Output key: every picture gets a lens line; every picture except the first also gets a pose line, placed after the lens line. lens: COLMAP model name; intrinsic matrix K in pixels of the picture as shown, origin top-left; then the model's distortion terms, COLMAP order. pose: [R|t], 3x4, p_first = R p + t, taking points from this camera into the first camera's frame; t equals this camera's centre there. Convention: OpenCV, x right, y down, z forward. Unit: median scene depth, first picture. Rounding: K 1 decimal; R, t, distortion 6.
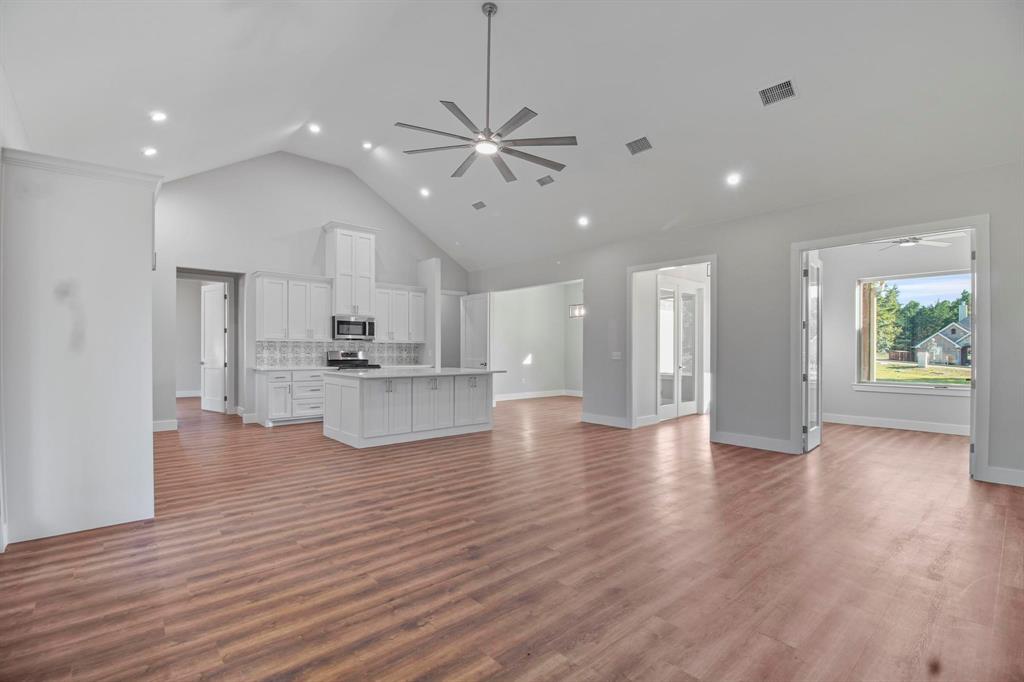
lens RADIAL K [[462.5, 0, 515.2], [0, 462.5, 352.1], [0, 0, 1]] dist [-0.005901, -0.008951]
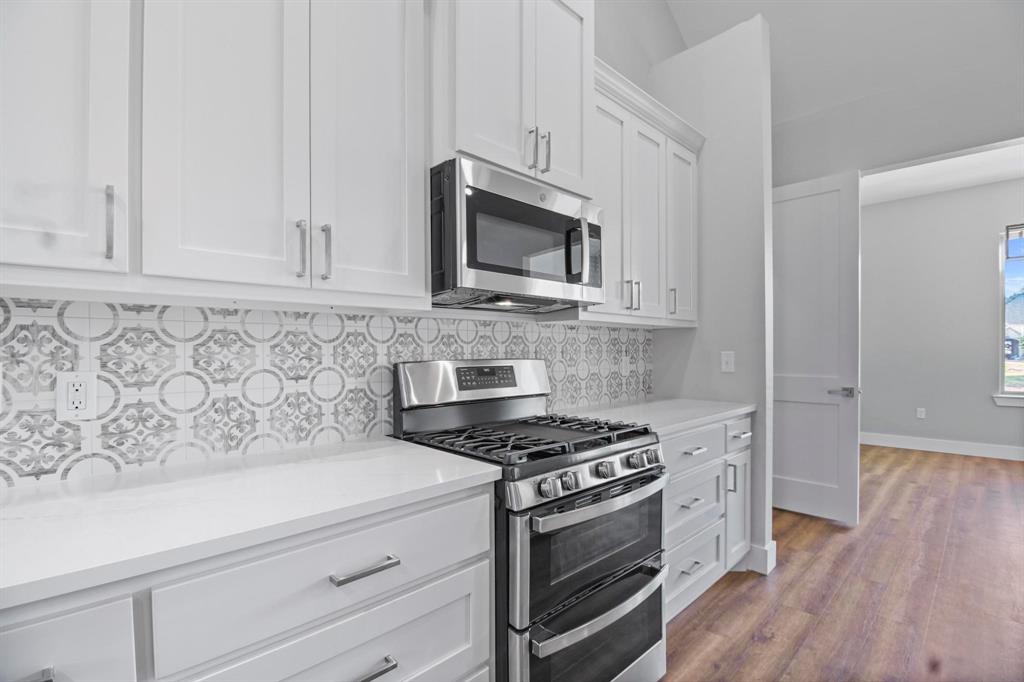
lens RADIAL K [[462.5, 0, 515.1], [0, 462.5, 354.0], [0, 0, 1]] dist [-0.005901, -0.008951]
pose [[0.999076, -0.010649, 0.041638, -0.382950], [0.010337, 0.999917, 0.007689, -0.006973], [-0.041716, -0.007251, 0.999103, 0.844082]]
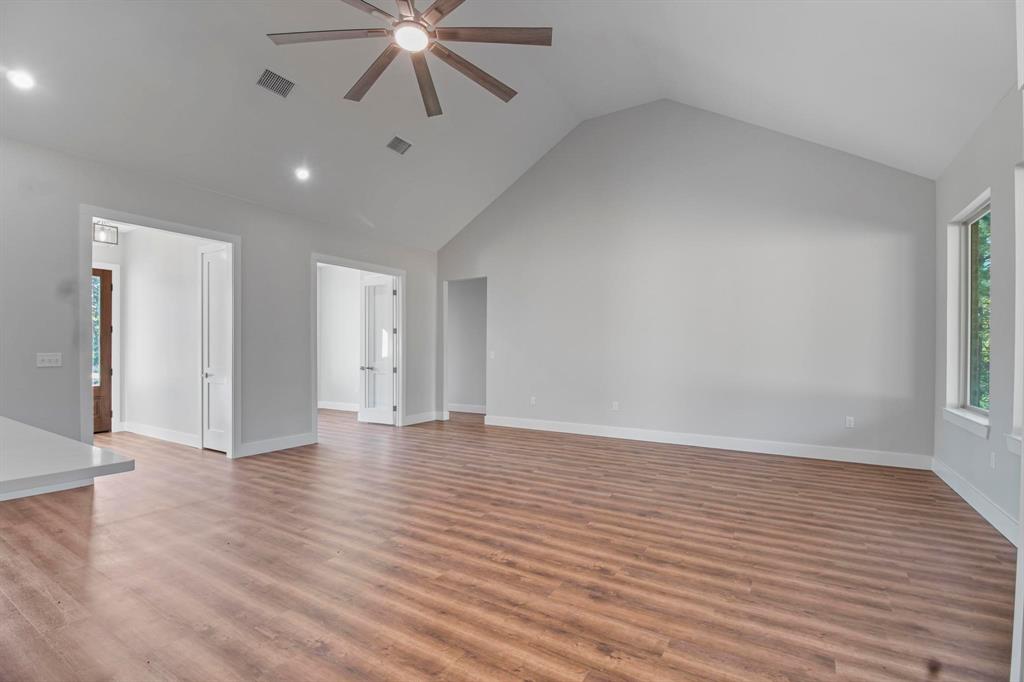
lens RADIAL K [[462.5, 0, 515.2], [0, 462.5, 354.5], [0, 0, 1]] dist [-0.005901, -0.008951]
pose [[-0.290182, -0.013175, 0.956881, -0.414184], [0.000947, 0.999901, 0.014054, -0.005219], [-0.956971, 0.004985, -0.290141, 0.601554]]
